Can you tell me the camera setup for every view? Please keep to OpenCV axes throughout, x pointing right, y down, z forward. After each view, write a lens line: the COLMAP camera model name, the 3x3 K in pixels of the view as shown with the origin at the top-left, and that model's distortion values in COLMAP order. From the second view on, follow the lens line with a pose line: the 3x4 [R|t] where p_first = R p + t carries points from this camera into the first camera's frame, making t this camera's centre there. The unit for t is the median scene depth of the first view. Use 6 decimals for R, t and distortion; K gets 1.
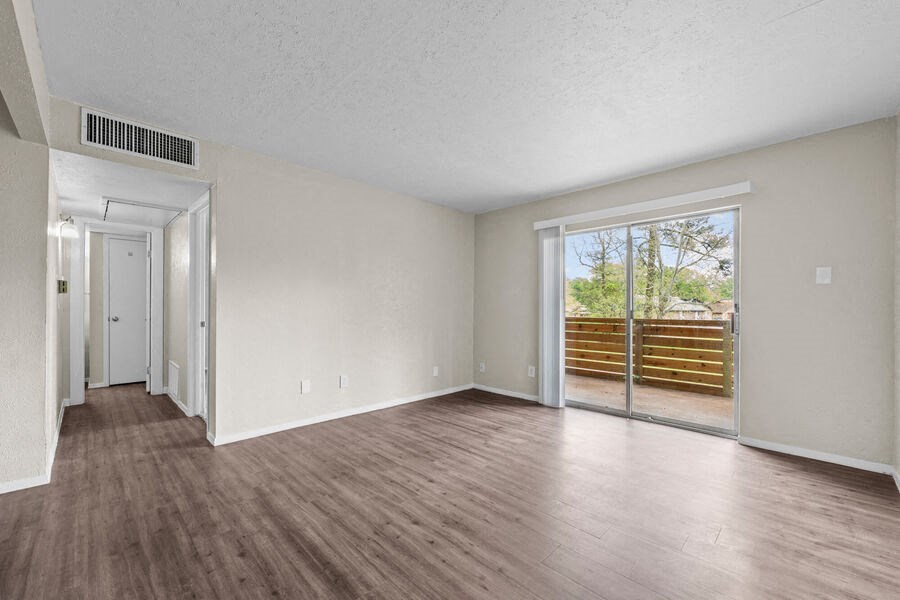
lens RADIAL K [[367.4, 0, 451.3], [0, 367.4, 303.2], [0, 0, 1]] dist [0.000327, 0.000024]
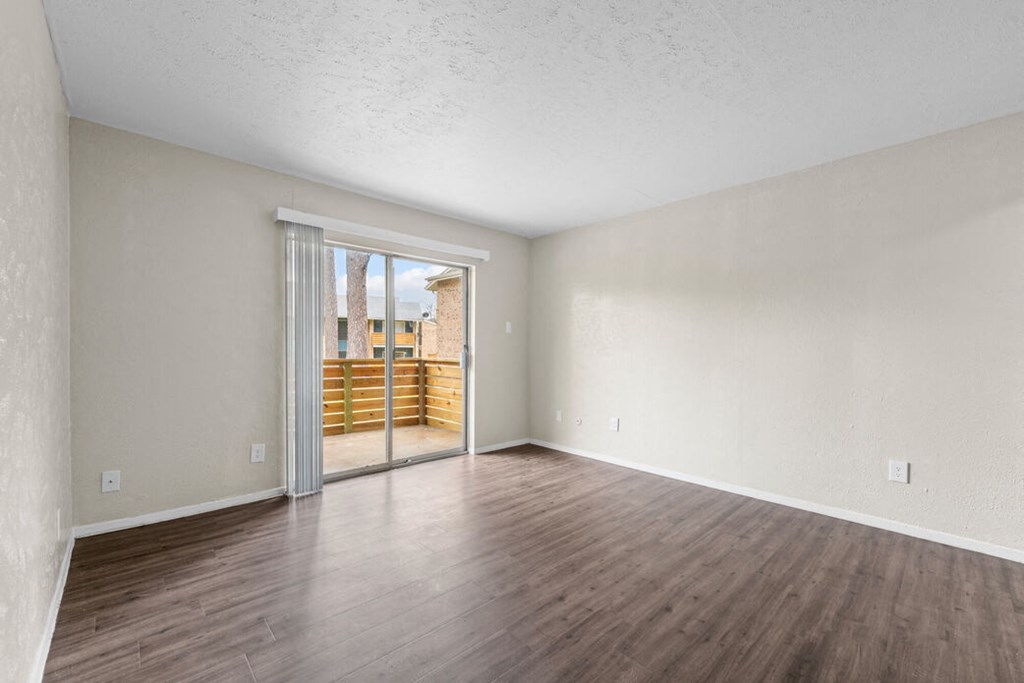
lens RADIAL K [[418.1, 0, 513.5], [0, 418.1, 345.2], [0, 0, 1]] dist [0.000327, 0.000024]
pose [[0.026859, 0.005789, 0.999622, -0.515680], [-0.024365, 0.999690, -0.005135, 0.005795], [-0.999342, -0.024218, 0.026992, 0.652426]]
